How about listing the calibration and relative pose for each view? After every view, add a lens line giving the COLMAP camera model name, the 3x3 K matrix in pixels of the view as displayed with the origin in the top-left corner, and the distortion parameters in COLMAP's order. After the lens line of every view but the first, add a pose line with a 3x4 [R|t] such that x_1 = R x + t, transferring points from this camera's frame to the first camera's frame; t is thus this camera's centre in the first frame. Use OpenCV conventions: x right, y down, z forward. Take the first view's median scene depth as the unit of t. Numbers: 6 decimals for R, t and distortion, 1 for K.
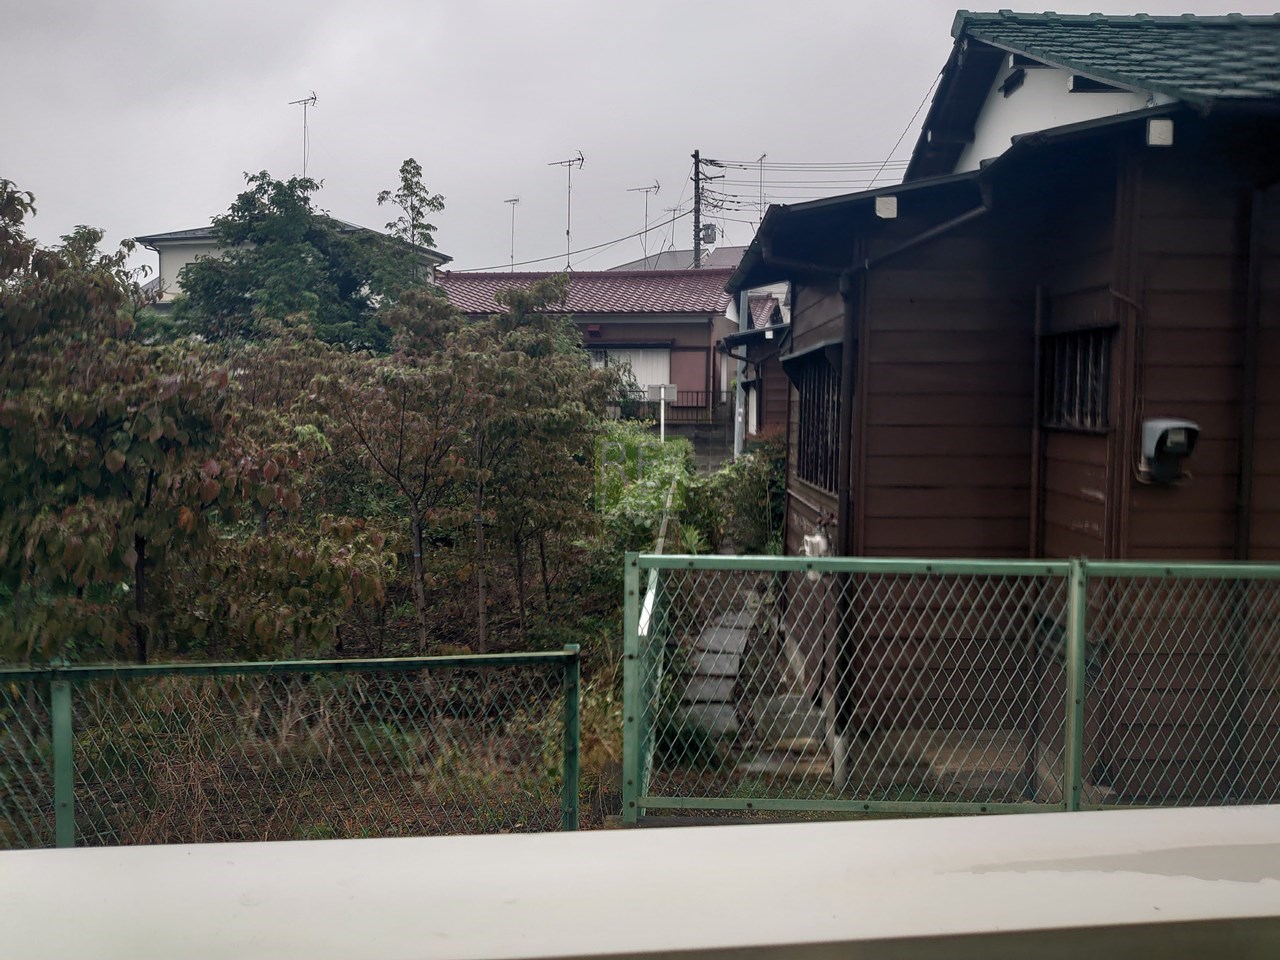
lens RADIAL K [[999.2, 0, 637.3], [0, 999.2, 479.6], [0, 0, 1]] dist [-0.030868, 0.022939]
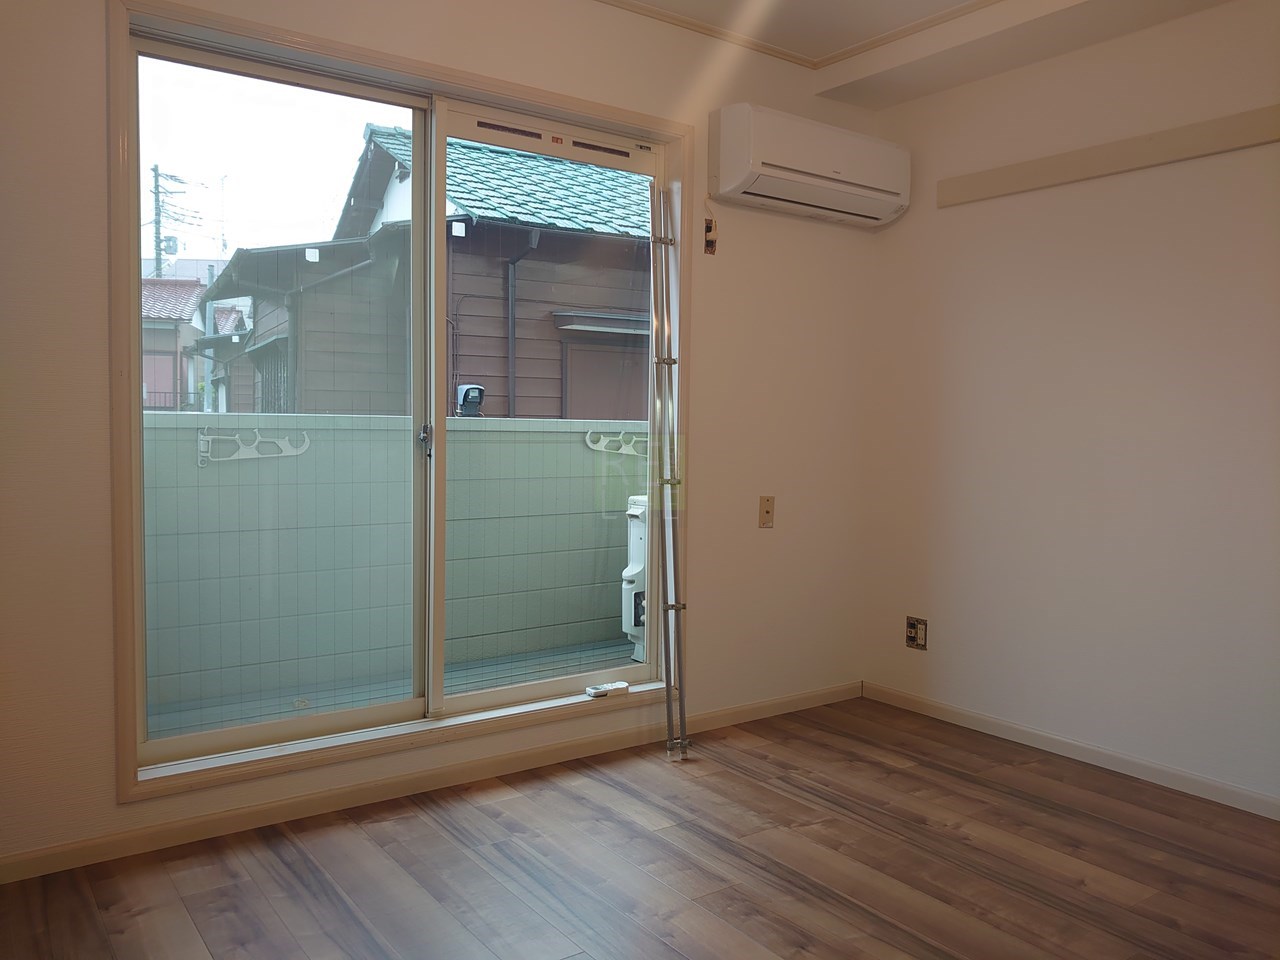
lens RADIAL K [[999.2, 0, 641.1], [0, 999.2, 486.2], [0, 0, 1]] dist [-0.030868, 0.022939]
pose [[0.868402, -0.024428, 0.495258, -0.040646], [0.031617, 0.999481, -0.006139, 0.054089], [-0.494851, 0.020990, 0.868724, -0.275877]]
